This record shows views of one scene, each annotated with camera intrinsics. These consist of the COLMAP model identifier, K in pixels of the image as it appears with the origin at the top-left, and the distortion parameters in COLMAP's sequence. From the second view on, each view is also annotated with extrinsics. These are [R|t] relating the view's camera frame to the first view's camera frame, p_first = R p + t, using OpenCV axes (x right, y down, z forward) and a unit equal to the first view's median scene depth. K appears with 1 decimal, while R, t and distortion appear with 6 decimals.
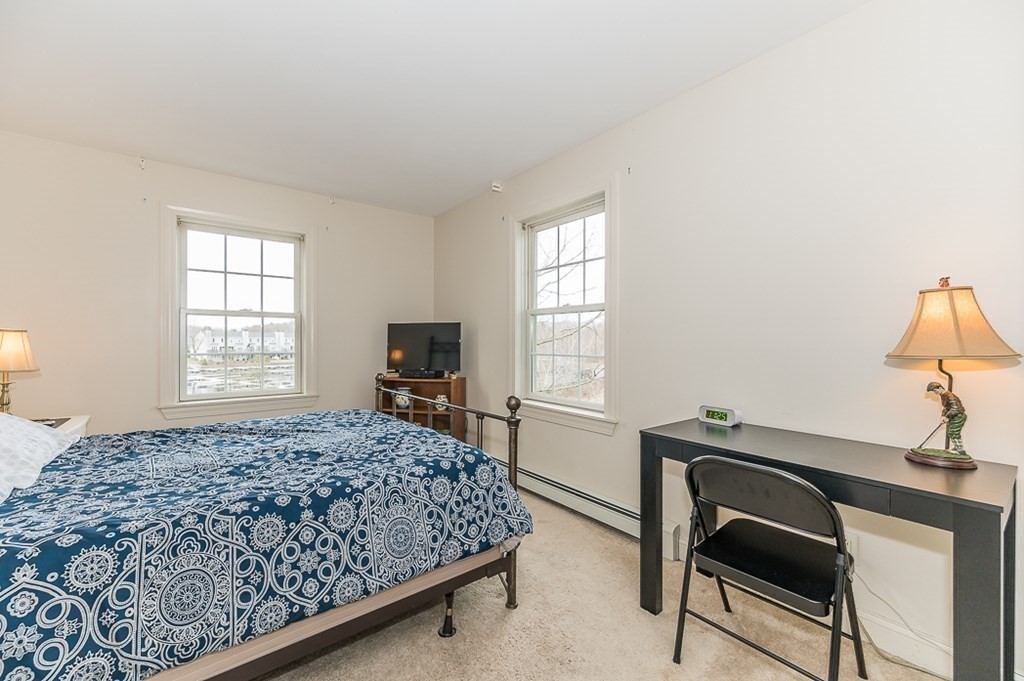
lens RADIAL K [[397.0, 0, 502.5], [0, 397.0, 339.8], [0, 0, 1]] dist [-0.011133, 0.000850]
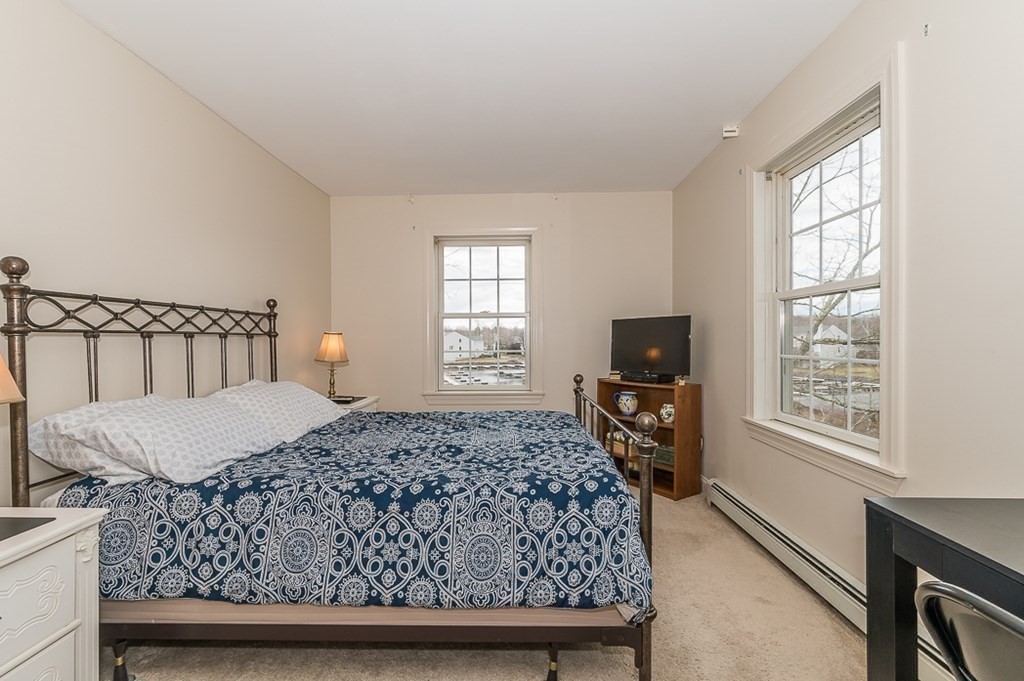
lens RADIAL K [[426.5, 0, 513.2], [0, 426.5, 342.2], [0, 0, 1]] dist [-0.013274, 0.002518]
pose [[0.783003, -0.003148, -0.622010, 0.353412], [0.008928, 0.999941, 0.006178, 0.005634], [0.621954, -0.010391, 0.782985, 0.259269]]
